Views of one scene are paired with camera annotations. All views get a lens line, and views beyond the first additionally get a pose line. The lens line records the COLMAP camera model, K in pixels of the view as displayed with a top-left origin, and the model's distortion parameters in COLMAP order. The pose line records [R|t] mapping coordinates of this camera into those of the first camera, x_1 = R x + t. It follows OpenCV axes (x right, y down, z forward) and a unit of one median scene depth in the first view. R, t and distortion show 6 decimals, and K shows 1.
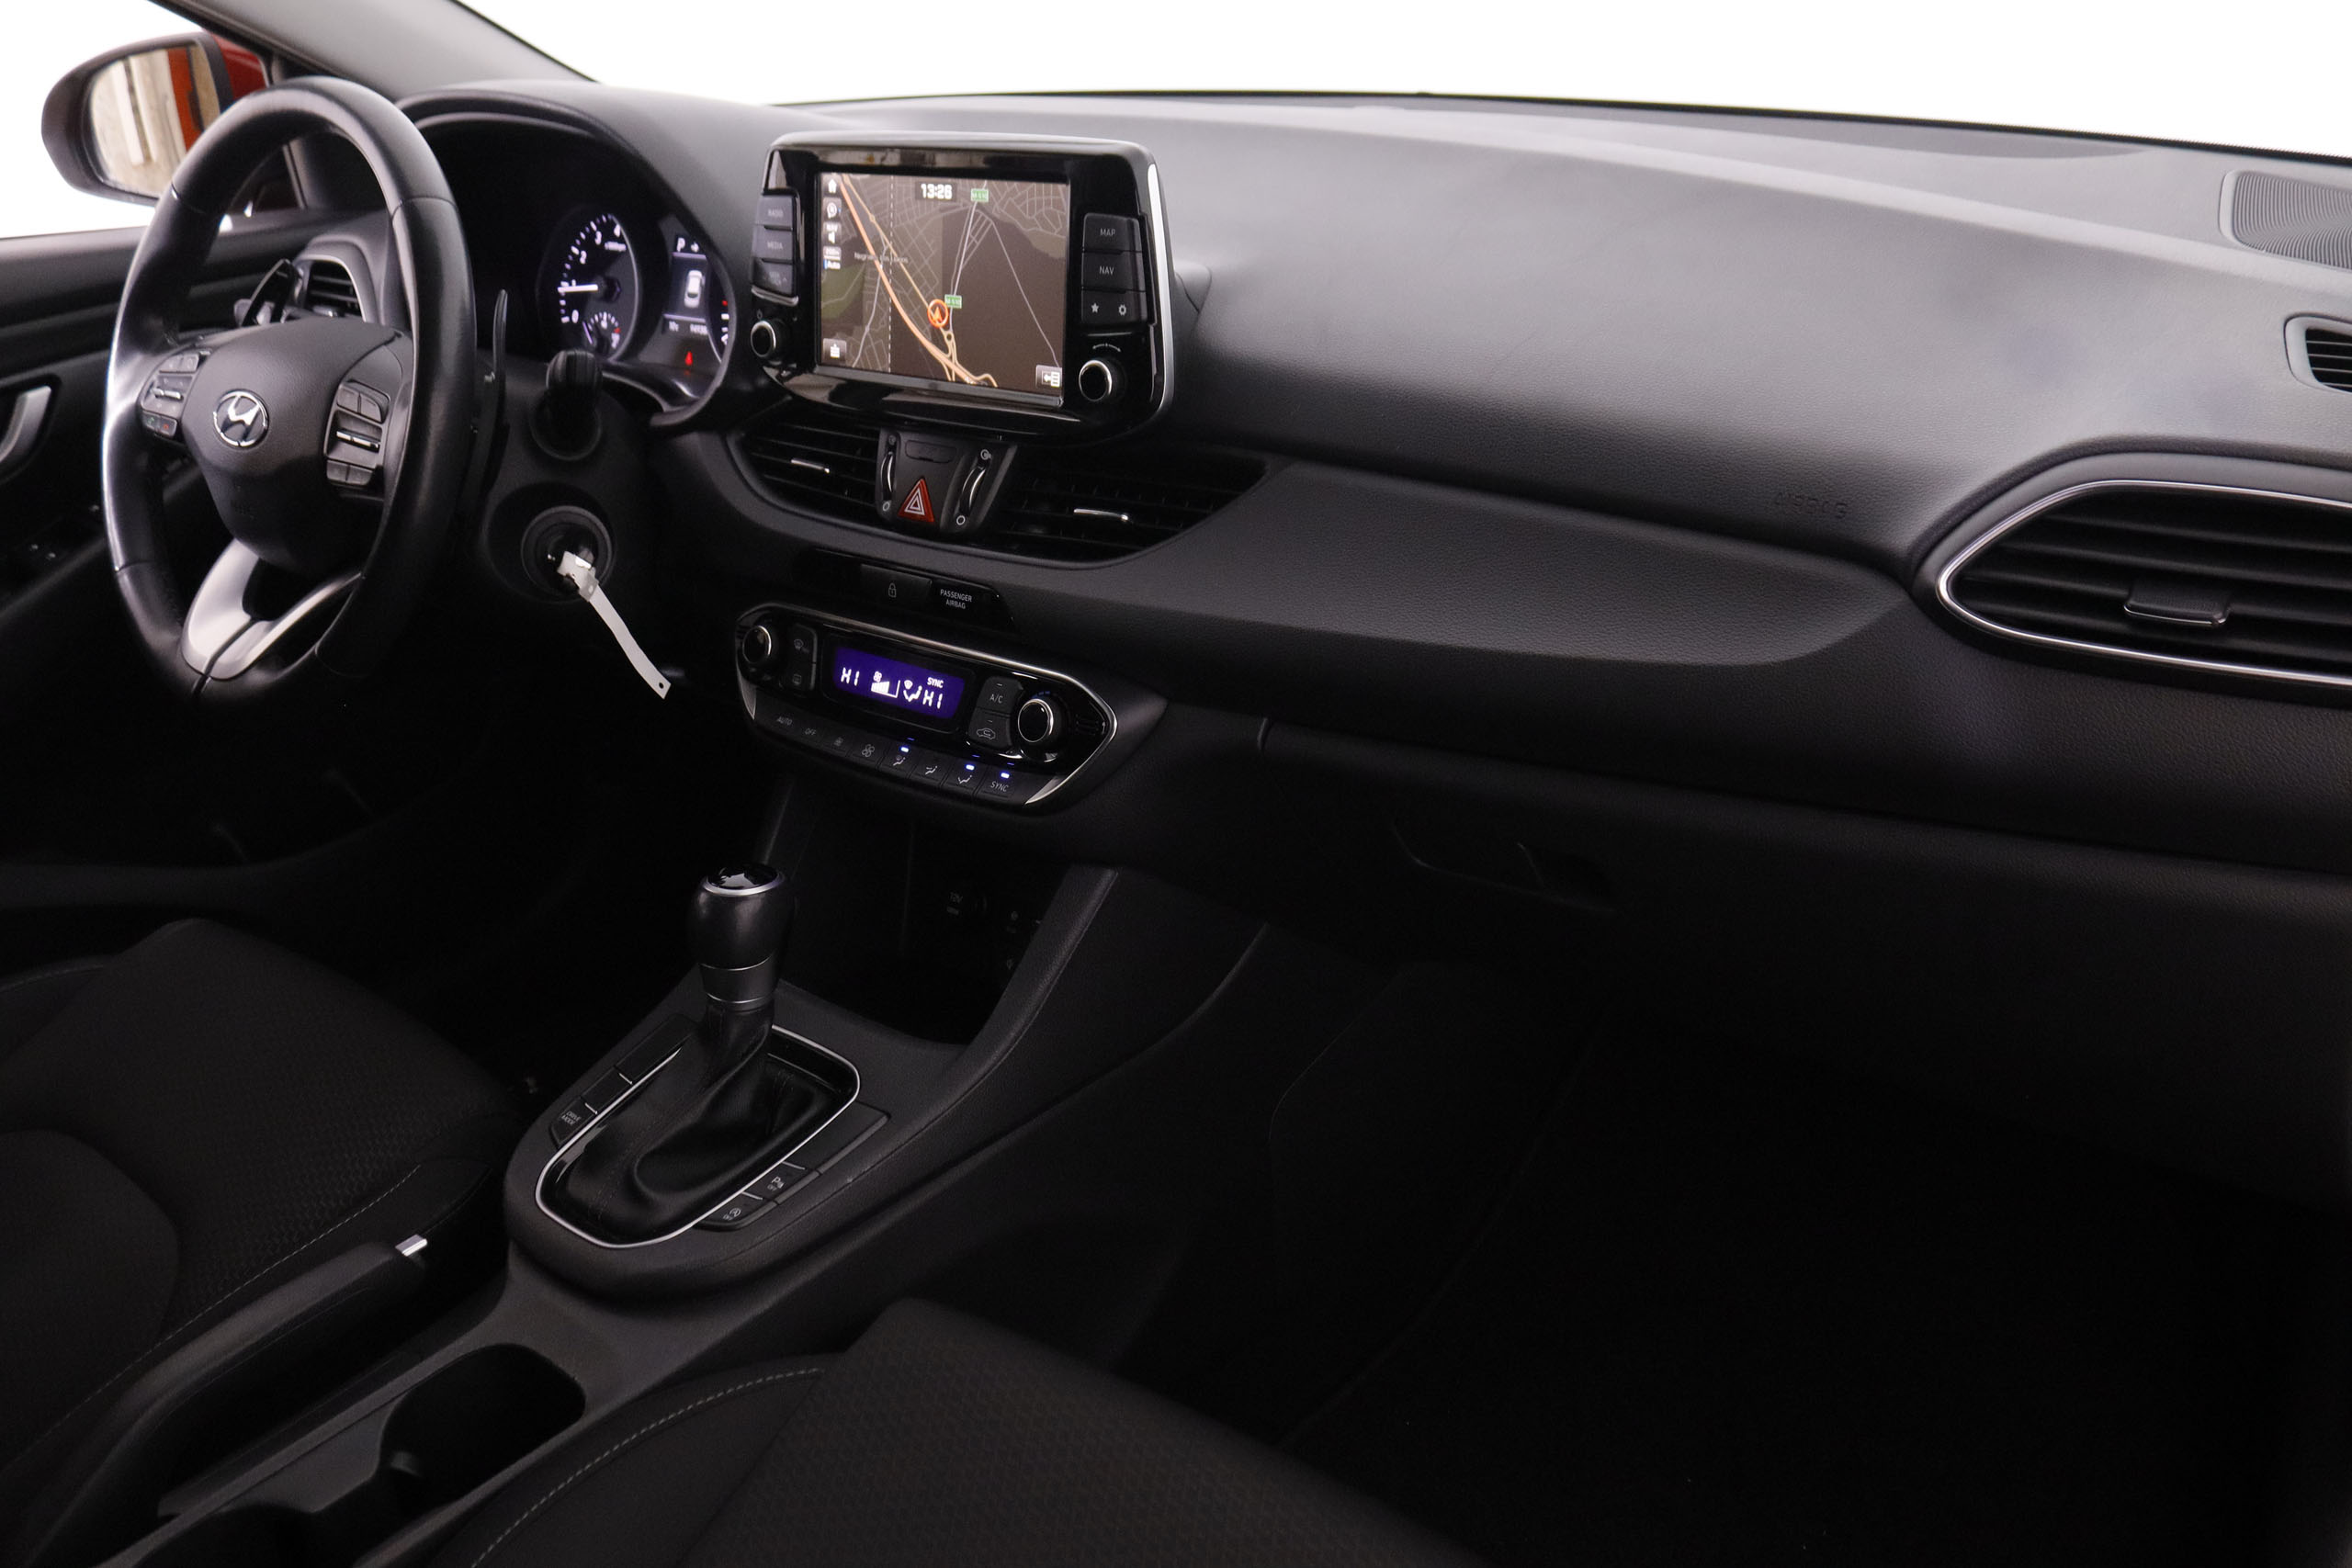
lens RADIAL K [[2047.1, 0, 1175.7], [0, 2047.1, 773.6], [0, 0, 1]] dist [-0.120023, 0.004816]
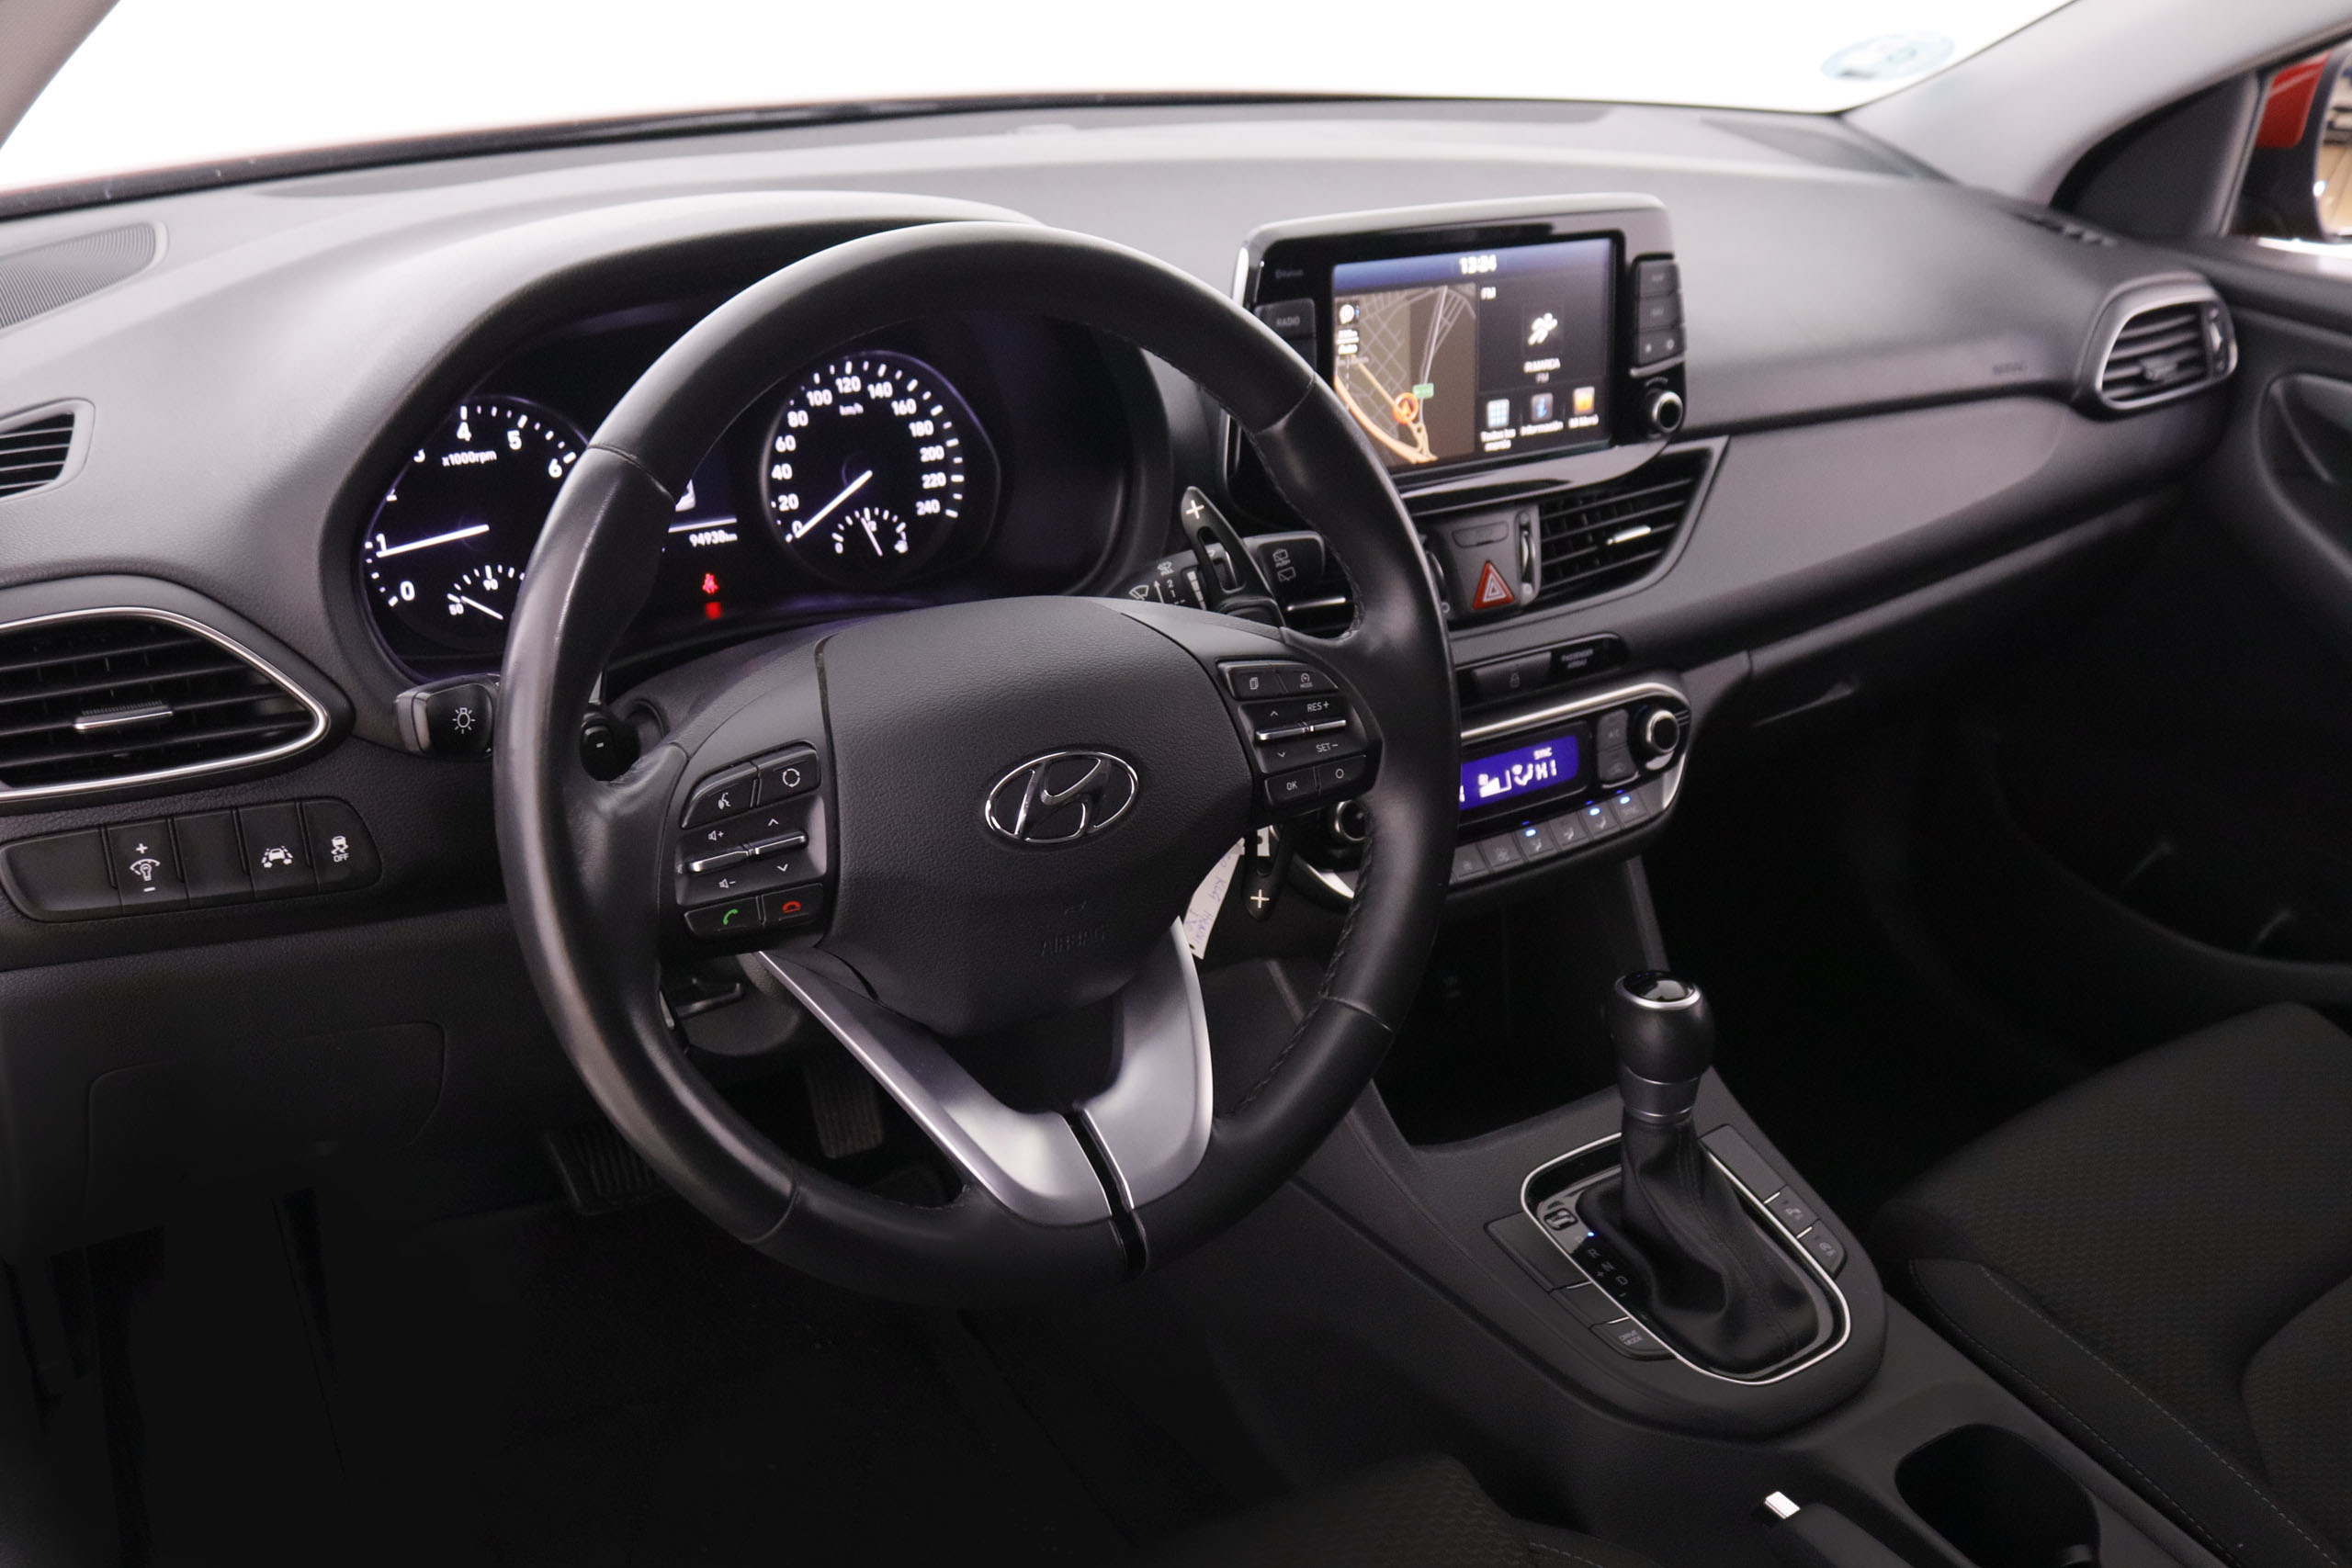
lens RADIAL K [[2196.4, 0, 1183.1], [0, 2196.4, 769.7], [0, 0, 1]] dist [-0.102484, 0.000000]
pose [[0.269483, -0.350212, 0.897068, -1.115146], [0.318173, 0.911596, 0.260303, -0.367591], [-0.908925, 0.215275, 0.357088, 0.776864]]
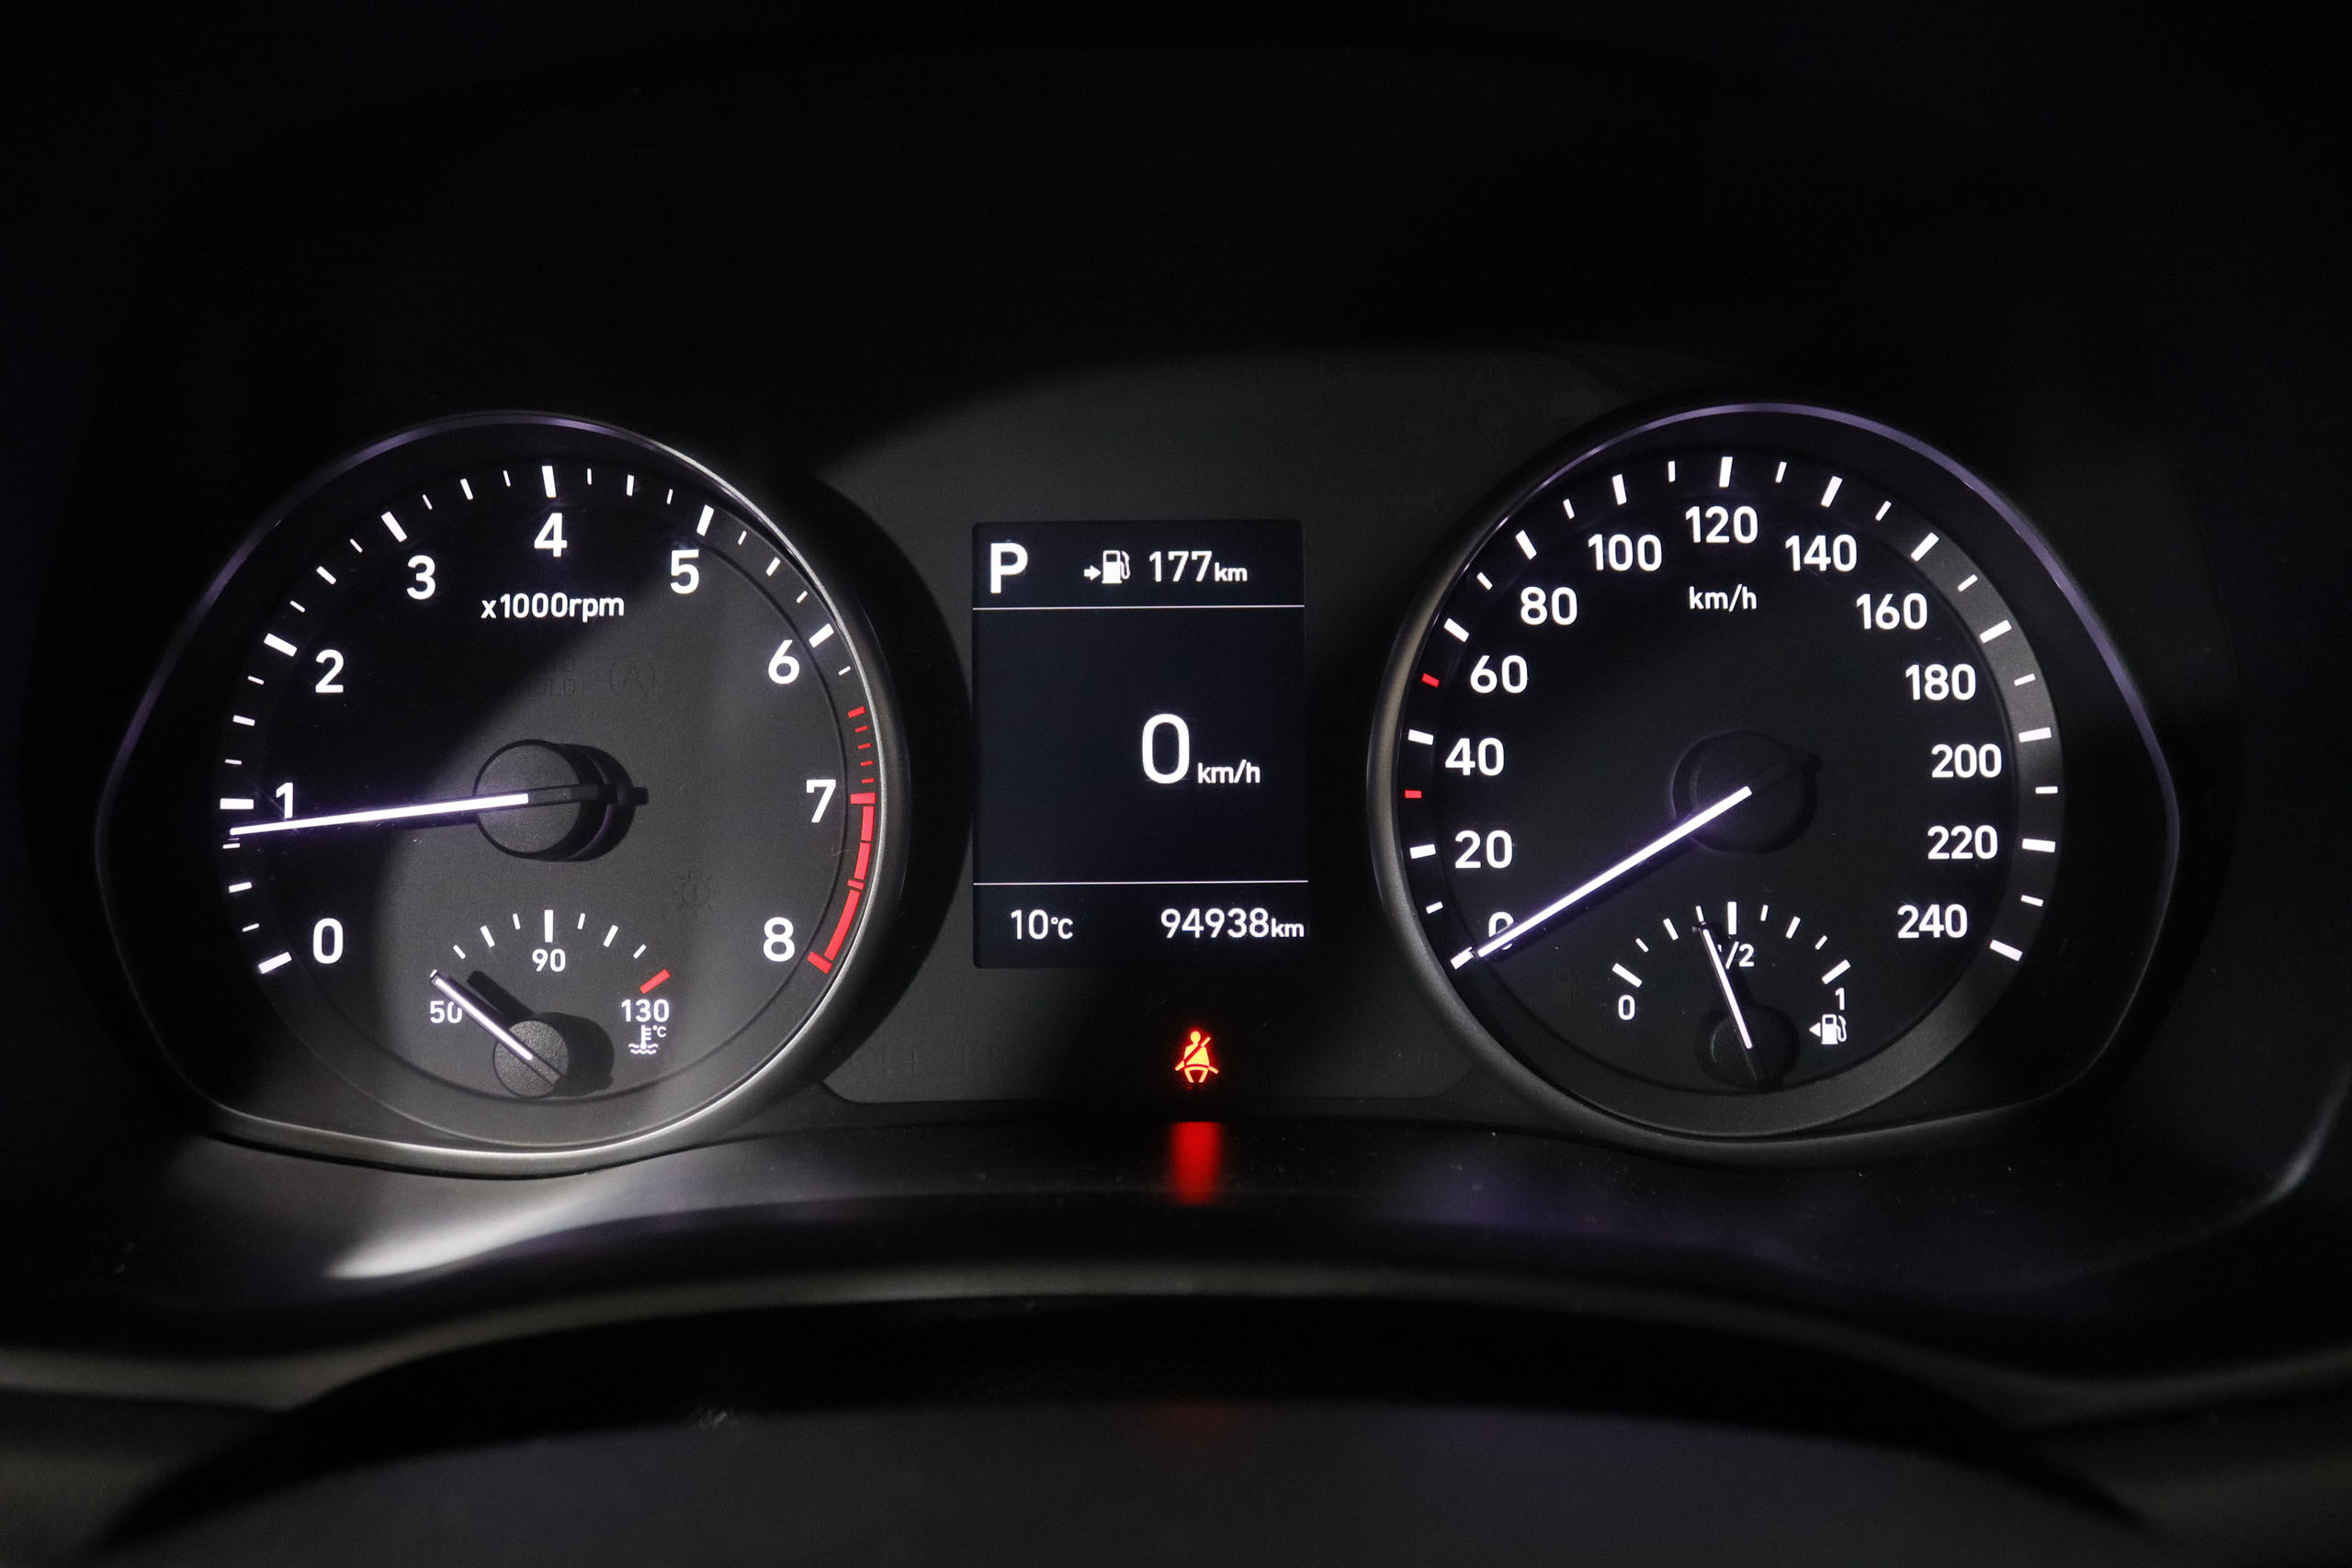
lens RADIAL K [[1909.2, 0, 1184.0], [0, 1909.2, 788.8], [0, 0, 1]] dist [-0.153813, 0.068264]
pose [[0.756501, -0.136577, 0.639572, -0.477467], [0.230293, 0.970944, -0.065057, -0.281772], [-0.612104, 0.196505, 0.765973, 1.060850]]
